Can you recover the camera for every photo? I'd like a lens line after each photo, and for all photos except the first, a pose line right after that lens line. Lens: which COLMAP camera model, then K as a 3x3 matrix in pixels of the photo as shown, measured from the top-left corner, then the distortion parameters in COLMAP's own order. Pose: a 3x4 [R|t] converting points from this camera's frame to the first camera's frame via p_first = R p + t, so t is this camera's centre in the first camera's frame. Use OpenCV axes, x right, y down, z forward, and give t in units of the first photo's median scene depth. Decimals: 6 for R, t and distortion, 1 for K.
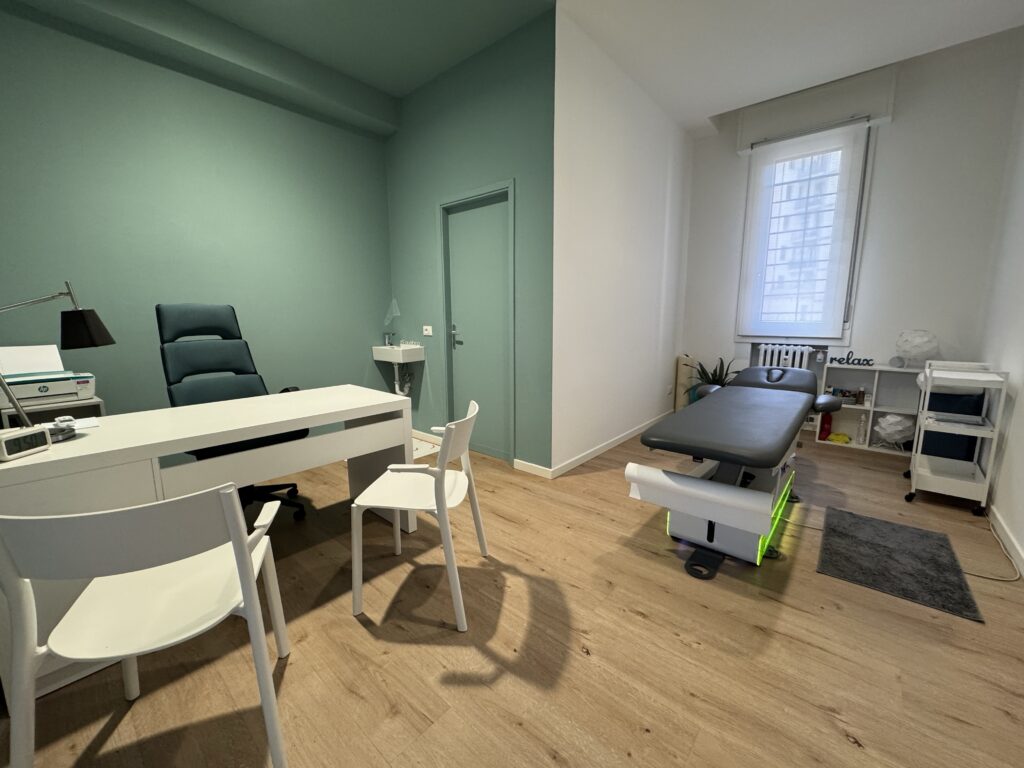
lens RADIAL K [[408.2, 0, 515.6], [0, 408.2, 384.0], [0, 0, 1]] dist [-0.002943, 0.000054]
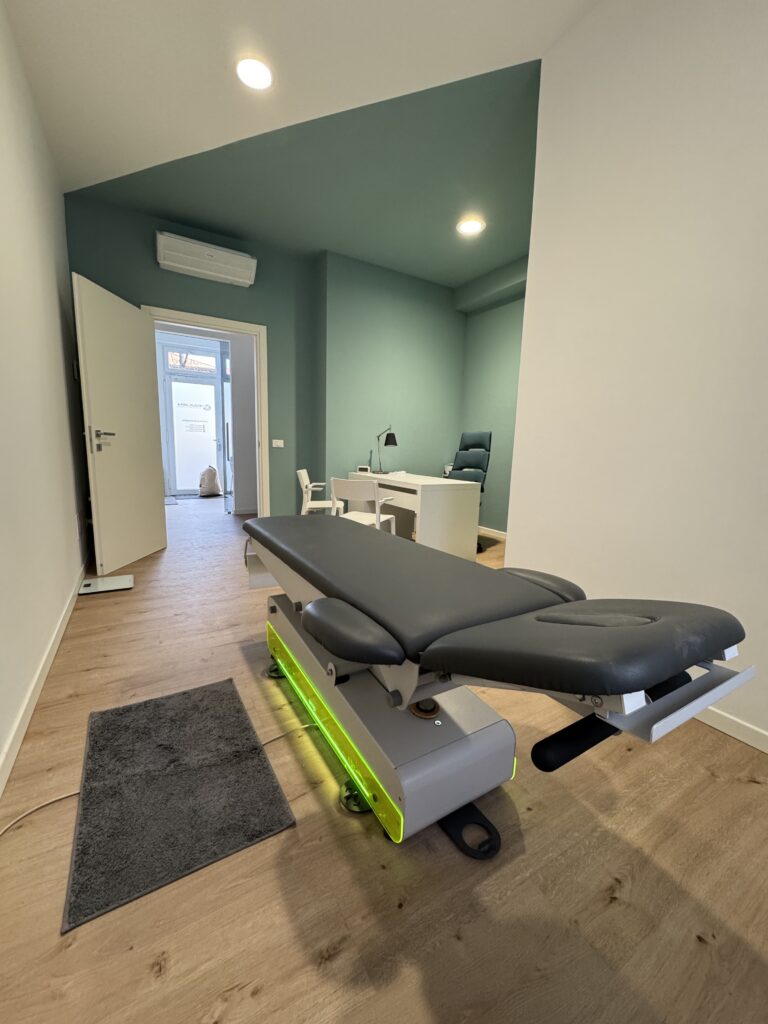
lens RADIAL K [[408.2, 0, 385.9], [0, 408.2, 511.4], [0, 0, 1]] dist [-0.002943, 0.000054]
pose [[-0.313116, 0.146905, -0.938284, 1.331689], [-0.185424, 0.959495, 0.212104, -0.181722], [0.931438, 0.240393, -0.273193, 1.359502]]
